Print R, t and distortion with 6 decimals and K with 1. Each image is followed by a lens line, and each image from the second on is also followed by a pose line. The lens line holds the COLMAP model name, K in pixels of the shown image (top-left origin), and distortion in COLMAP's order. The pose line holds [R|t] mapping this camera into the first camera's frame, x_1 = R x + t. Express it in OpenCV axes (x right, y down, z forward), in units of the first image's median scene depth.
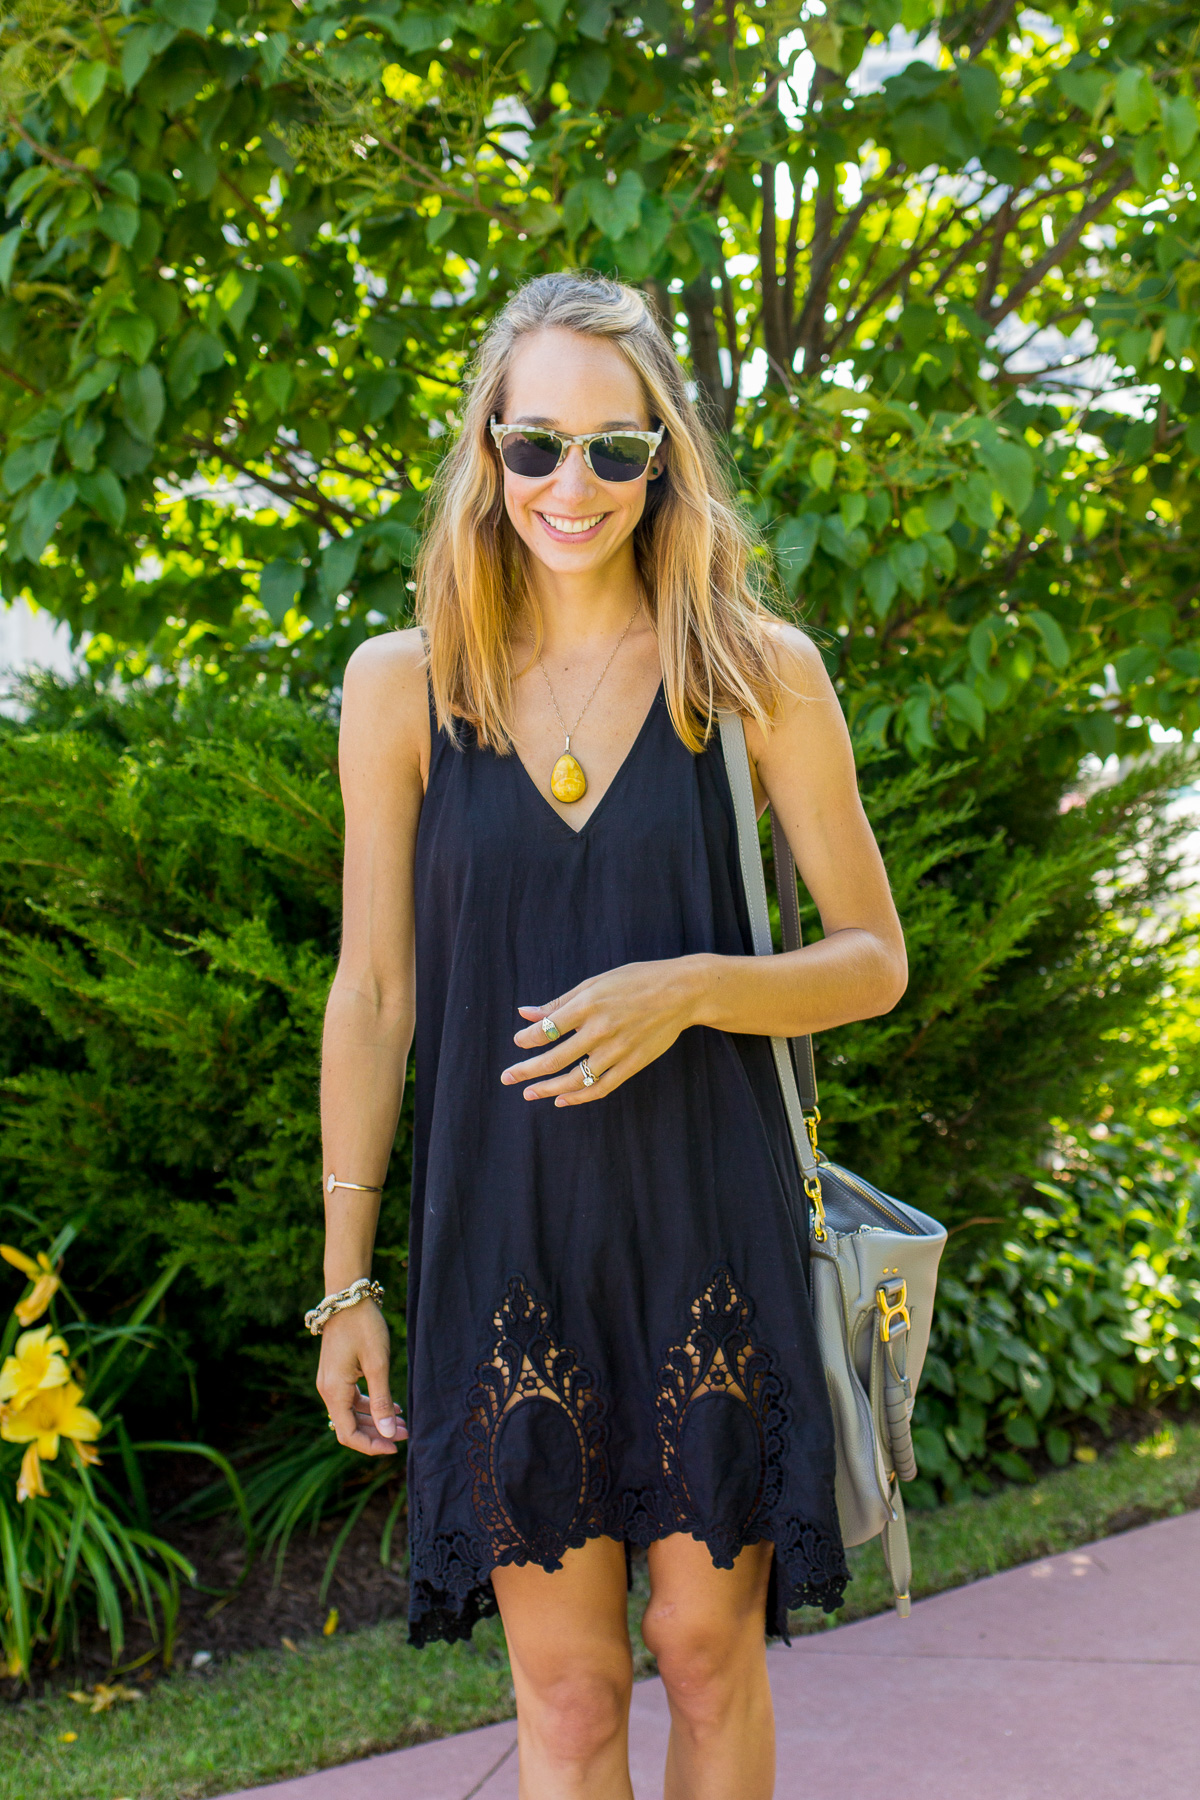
lens RADIAL K [[2810.8, 0, 607.0], [0, 2810.8, 896.7], [0, 0, 1]] dist [-0.074147, 0.000000]
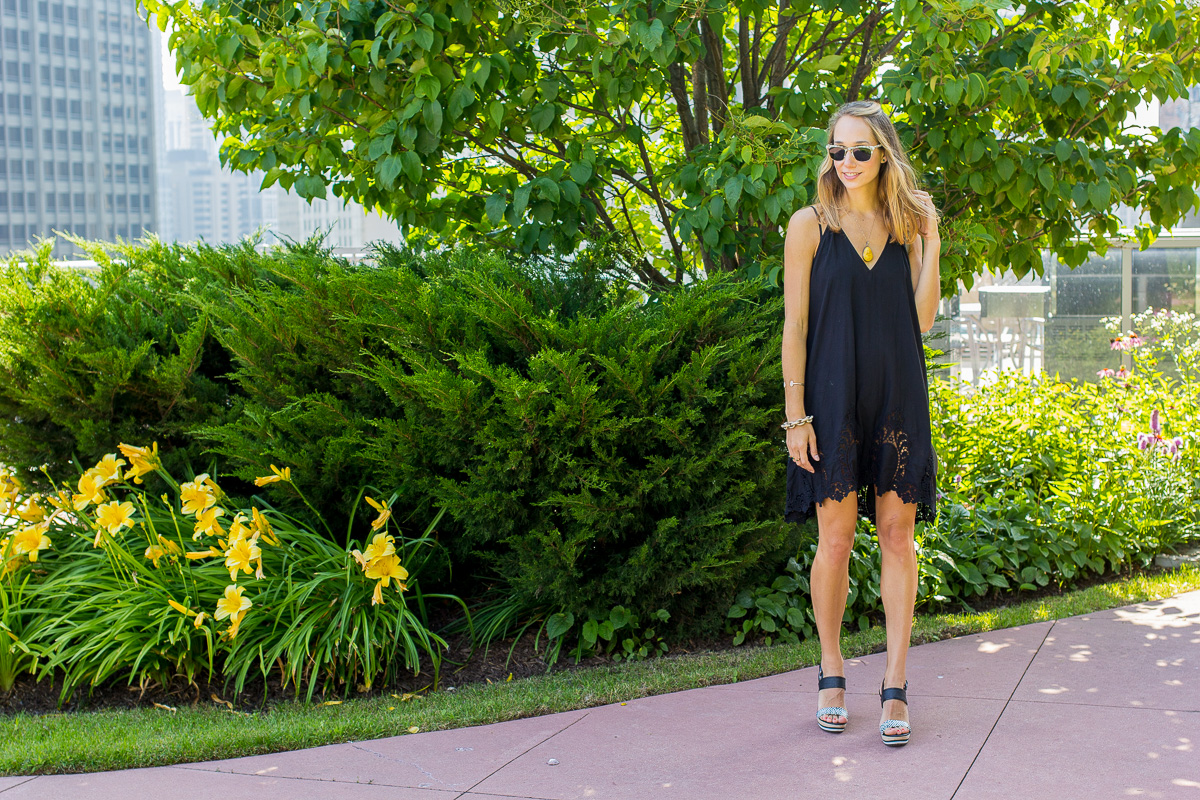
lens RADIAL K [[1873.9, 0, 583.0], [0, 1873.9, 465.9], [0, 0, 1]] dist [-0.074147, 0.000000]
pose [[0.996127, 0.023368, -0.084759, 0.080330], [-0.020447, 0.999172, 0.035174, 0.040499], [0.085511, -0.033305, 0.995780, -0.459809]]
